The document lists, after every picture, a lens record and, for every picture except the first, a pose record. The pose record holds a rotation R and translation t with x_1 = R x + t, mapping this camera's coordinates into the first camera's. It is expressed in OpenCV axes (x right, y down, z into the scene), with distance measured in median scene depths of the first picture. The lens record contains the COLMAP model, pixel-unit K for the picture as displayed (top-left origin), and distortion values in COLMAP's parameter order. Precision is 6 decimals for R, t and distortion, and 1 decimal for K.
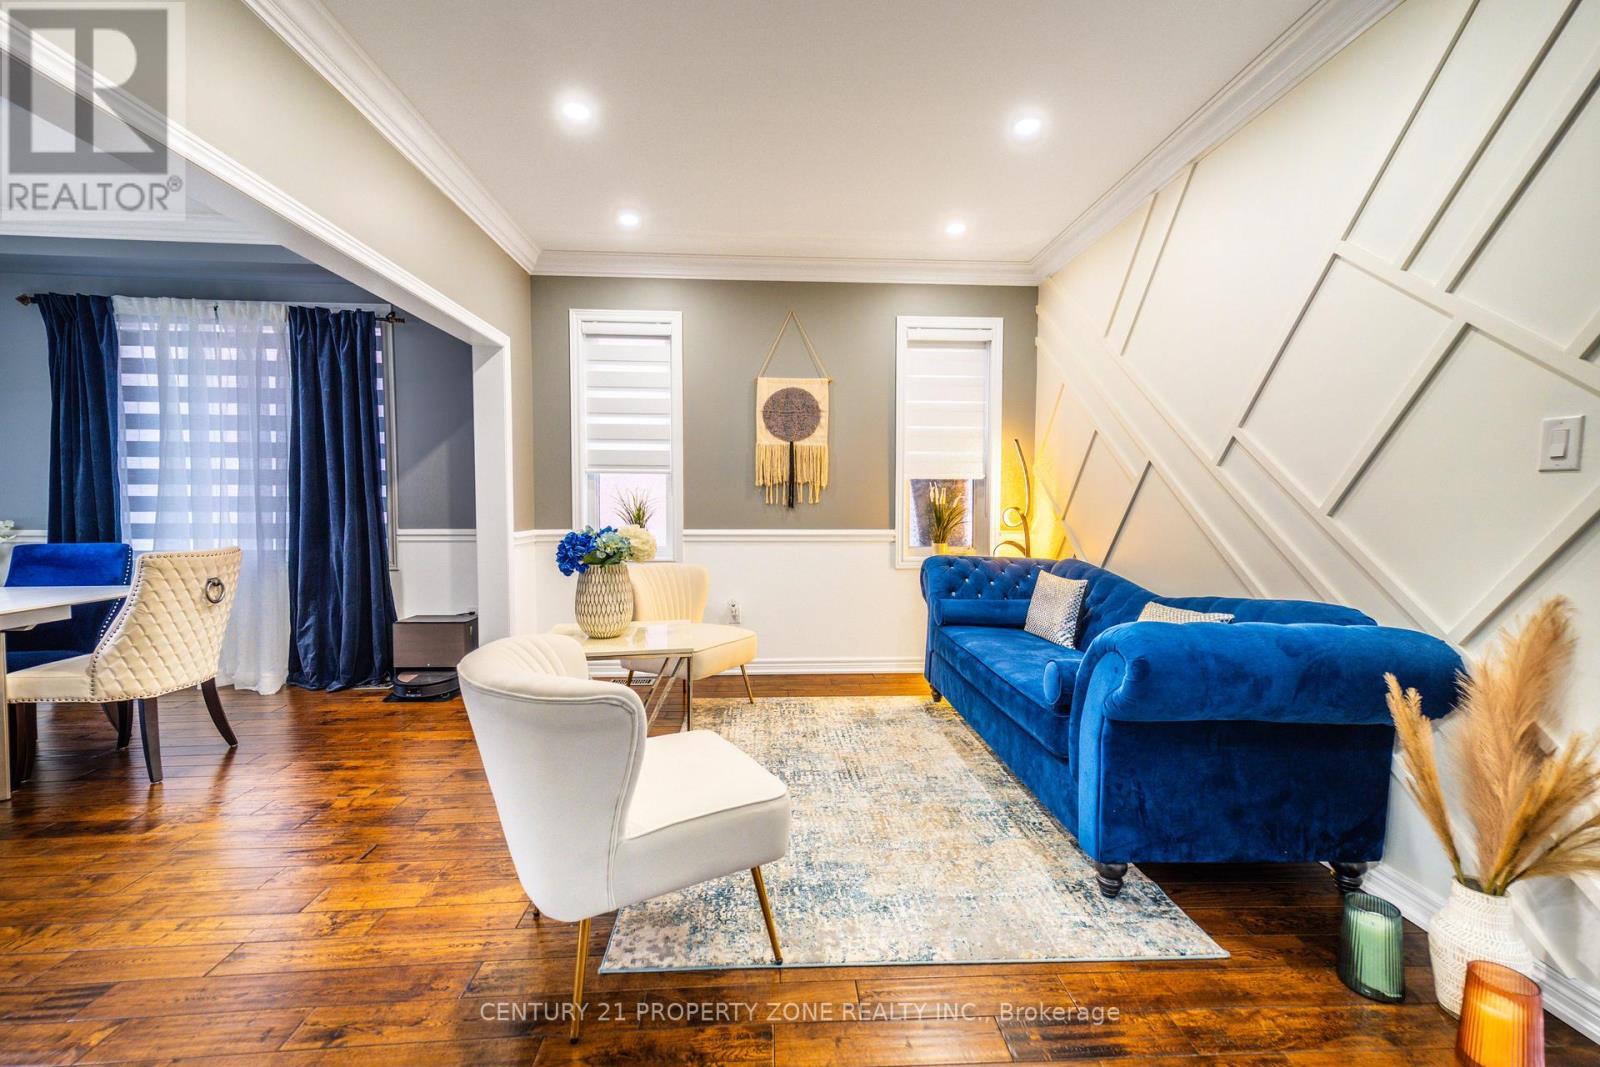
lens RADIAL K [[635.5, 0, 803.3], [0, 635.5, 531.5], [0, 0, 1]] dist [0.012984, 0.000013]
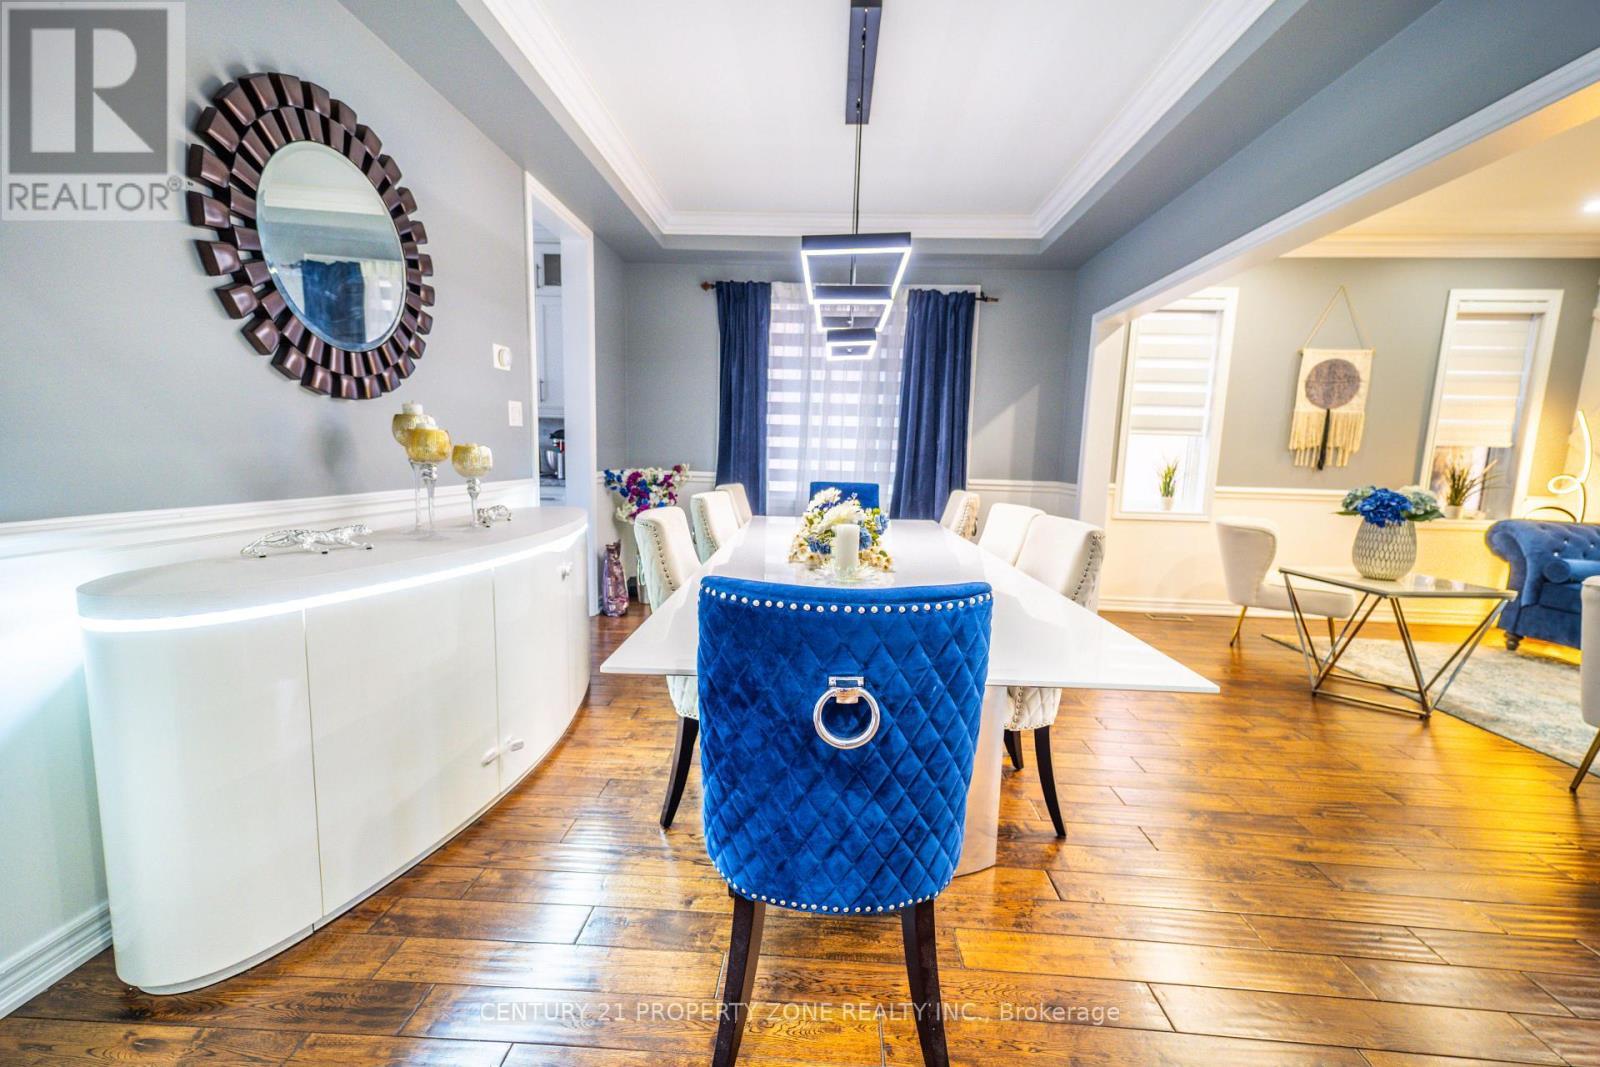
lens RADIAL K [[635.5, 0, 801.2], [0, 635.5, 533.1], [0, 0, 1]] dist [0.012984, 0.000013]
pose [[0.993092, 0.041517, -0.109747, -0.790736], [-0.030606, 0.994587, 0.099299, -0.011249], [0.113276, -0.095254, 0.988987, -0.213646]]
